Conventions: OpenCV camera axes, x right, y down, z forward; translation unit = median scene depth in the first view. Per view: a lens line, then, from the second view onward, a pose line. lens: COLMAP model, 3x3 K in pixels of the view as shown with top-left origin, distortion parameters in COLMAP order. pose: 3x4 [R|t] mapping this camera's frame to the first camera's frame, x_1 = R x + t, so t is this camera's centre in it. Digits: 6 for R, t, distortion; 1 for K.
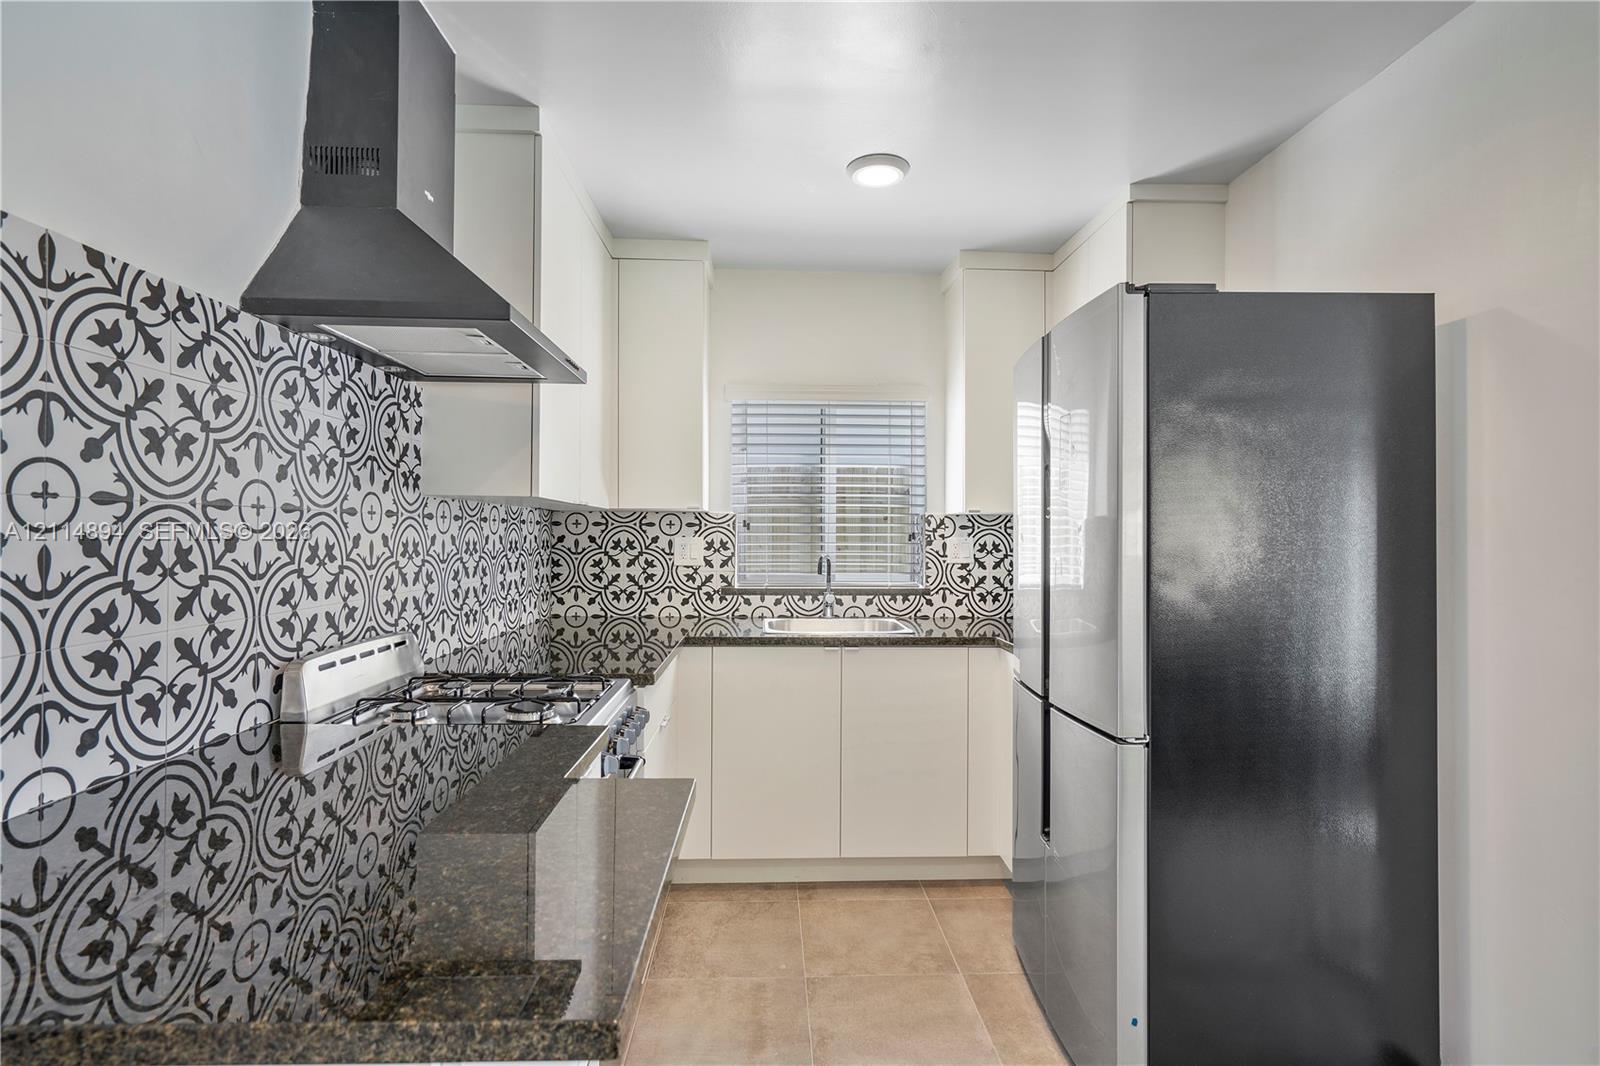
lens RADIAL K [[766.9, 0, 800.0], [0, 766.9, 533.0], [0, 0, 1]] dist [0.027558, 0.000644]
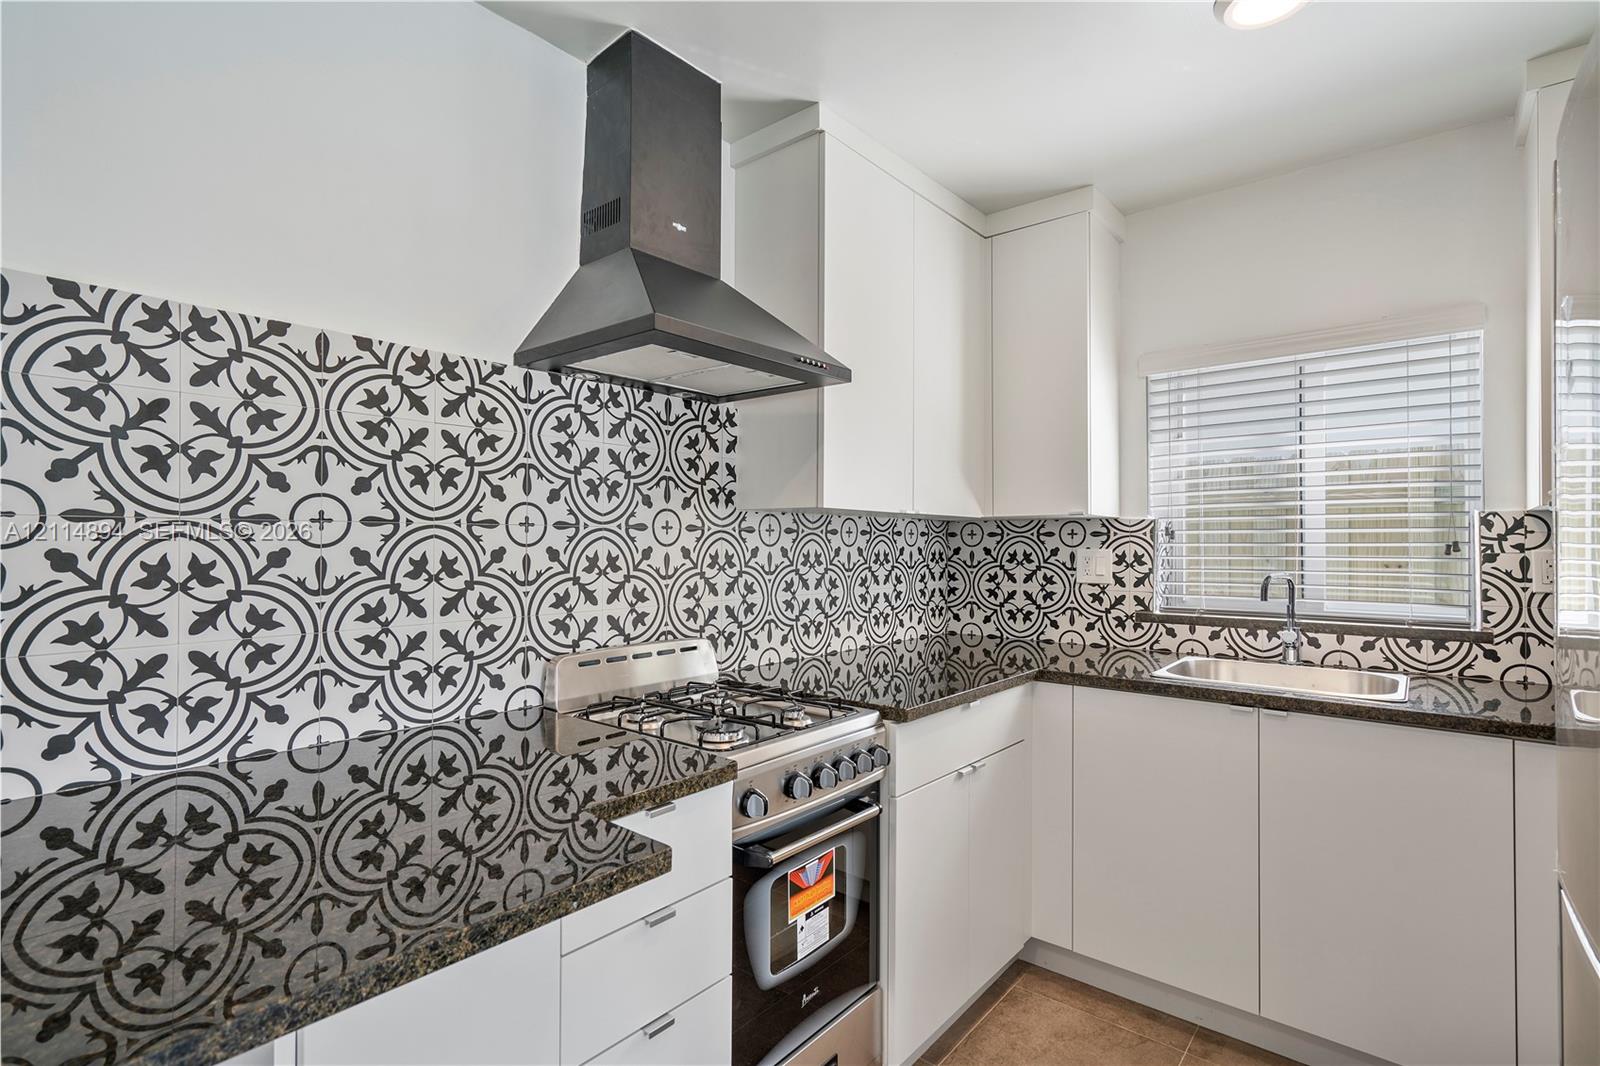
lens RADIAL K [[780.4, 0, 800.8], [0, 780.4, 539.1], [0, 0, 1]] dist [0.012390, 0.000788]
pose [[0.743344, -0.009427, -0.668843, 0.335389], [0.005226, 0.999952, -0.008285, 0.000370], [0.668889, 0.002663, 0.743357, 0.302864]]
